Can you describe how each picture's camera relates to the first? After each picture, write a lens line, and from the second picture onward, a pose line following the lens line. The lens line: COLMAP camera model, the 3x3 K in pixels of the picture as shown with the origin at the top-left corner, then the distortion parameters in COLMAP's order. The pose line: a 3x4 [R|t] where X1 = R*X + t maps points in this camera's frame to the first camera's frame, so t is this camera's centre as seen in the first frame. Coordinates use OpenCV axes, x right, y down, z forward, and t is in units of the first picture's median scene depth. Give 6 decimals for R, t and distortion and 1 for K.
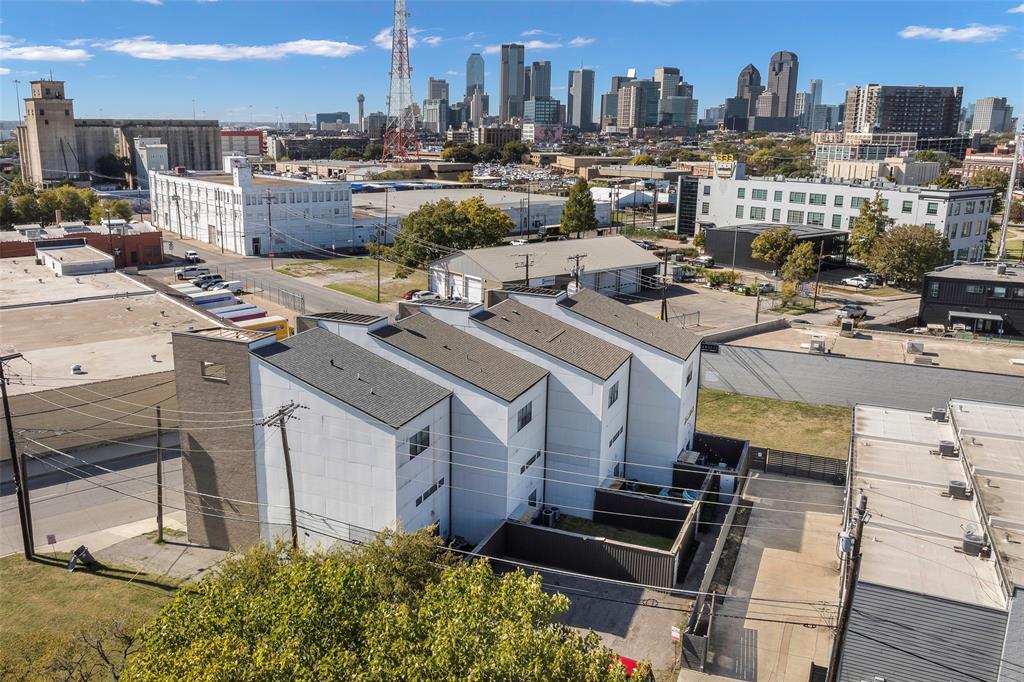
lens RADIAL K [[829.8, 0, 451.3], [0, 829.8, 339.4], [0, 0, 1]] dist [-0.016032, -0.013860]
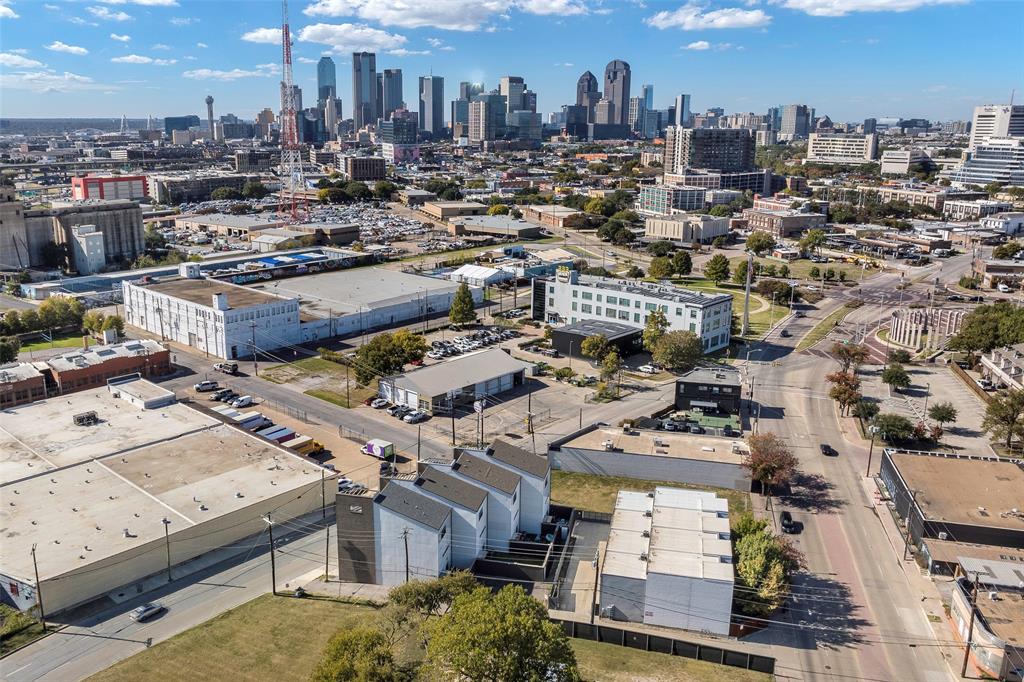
lens RADIAL K [[829.8, 0, 451.3], [0, 829.8, 339.4], [0, 0, 1]] dist [-0.016032, -0.013860]
pose [[0.984711, -0.048992, 0.167162, -0.099541], [0.047648, 0.998792, 0.012046, -0.119556], [-0.167550, -0.003897, 0.985856, -0.361350]]
